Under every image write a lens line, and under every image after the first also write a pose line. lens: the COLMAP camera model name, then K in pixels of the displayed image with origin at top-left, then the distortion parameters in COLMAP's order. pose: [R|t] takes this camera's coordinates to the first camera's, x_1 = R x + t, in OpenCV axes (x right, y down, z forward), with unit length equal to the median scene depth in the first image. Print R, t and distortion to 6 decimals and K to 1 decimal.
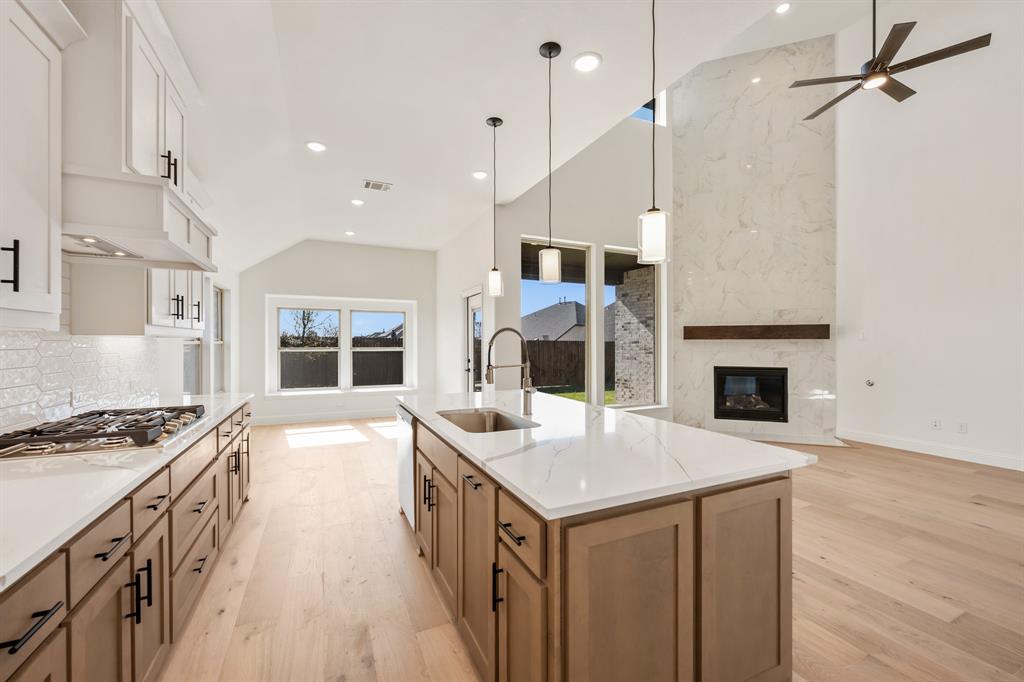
lens RADIAL K [[413.8, 0, 512.0], [0, 413.8, 341.0], [0, 0, 1]] dist [-0.000155, -0.000008]
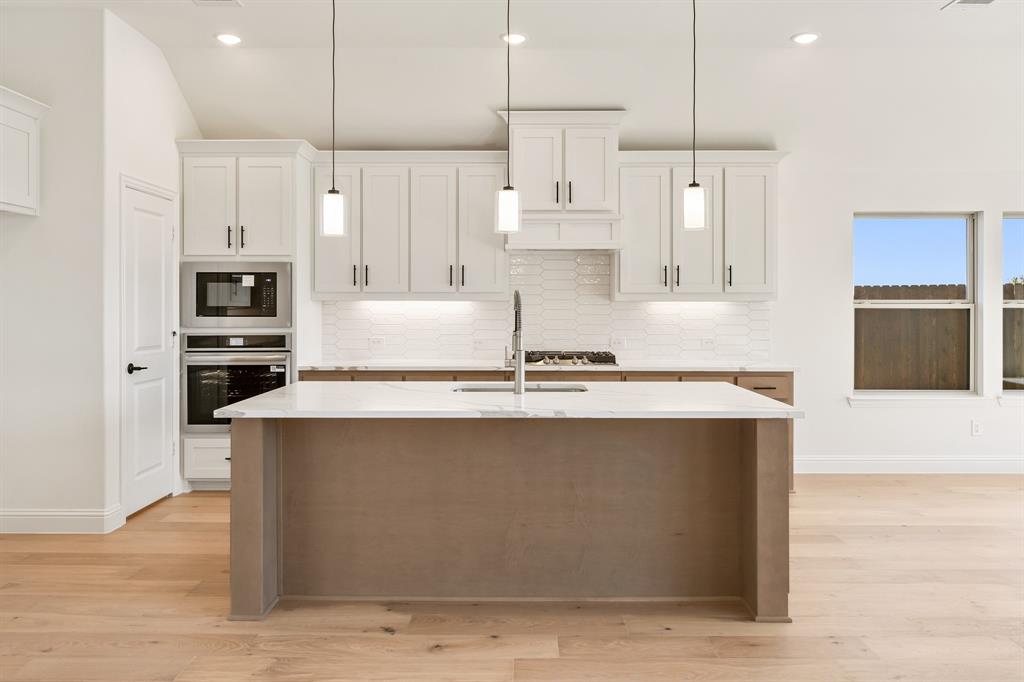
lens RADIAL K [[745.9, 0, 512.8], [0, 745.9, 307.6], [0, 0, 1]] dist [0.000057, 0.000143]
pose [[-0.427122, 0.002921, -0.904189, 0.459003], [0.002665, 0.999995, 0.001972, 0.001082], [0.904190, -0.001567, -0.427128, 0.537783]]
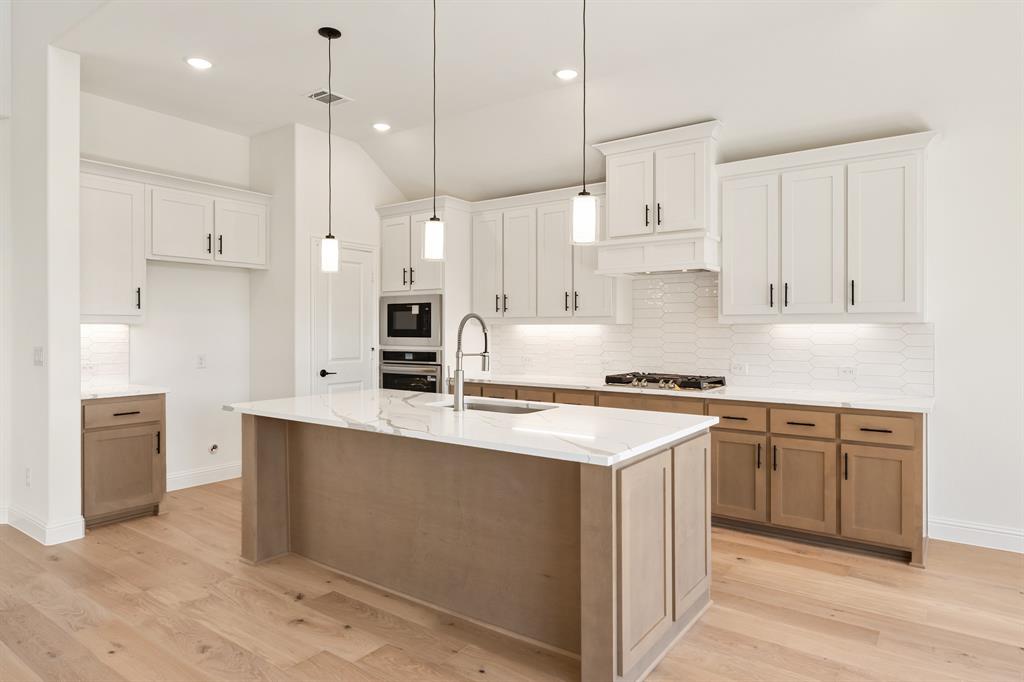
lens RADIAL K [[613.9, 0, 512.9], [0, 613.9, 330.6], [0, 0, 1]] dist [-0.001433, -0.001088]
pose [[-0.873413, 0.001708, -0.486977, 0.189938], [0.002076, 0.999998, -0.000214, 0.002572], [0.486975, -0.001198, -0.873415, 0.726703]]
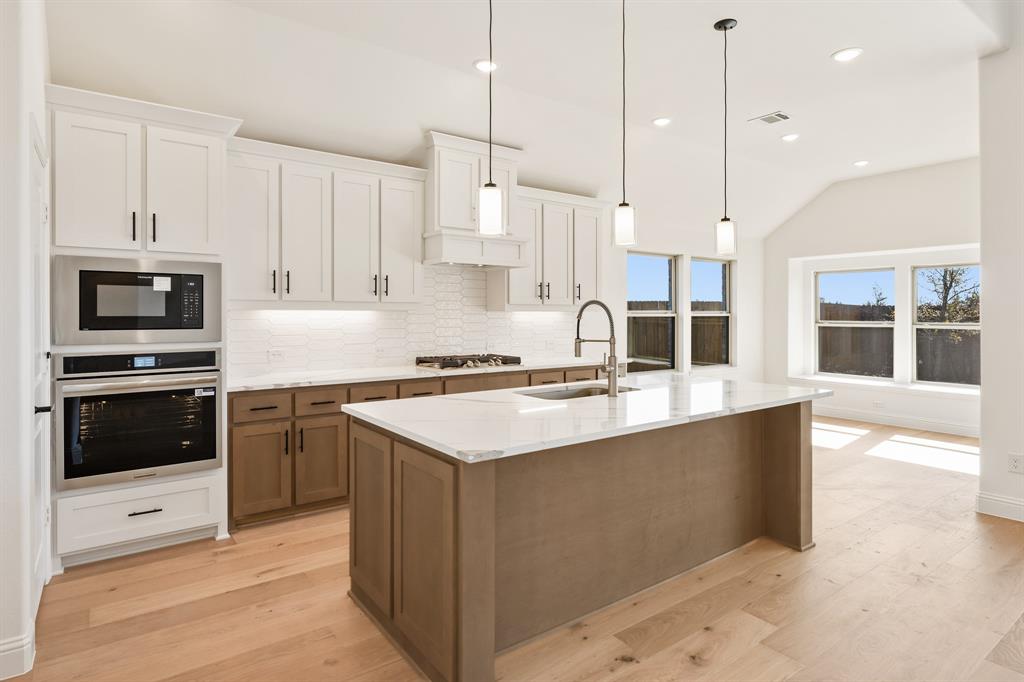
lens RADIAL K [[560.7, 0, 510.1], [0, 560.7, 314.7], [0, 0, 1]] dist [0.001256, -0.000012]
pose [[0.199700, 0.001537, -0.979856, 0.390292], [0.002739, 0.999994, 0.002127, -0.000711], [0.979853, -0.003109, 0.199694, 0.180586]]
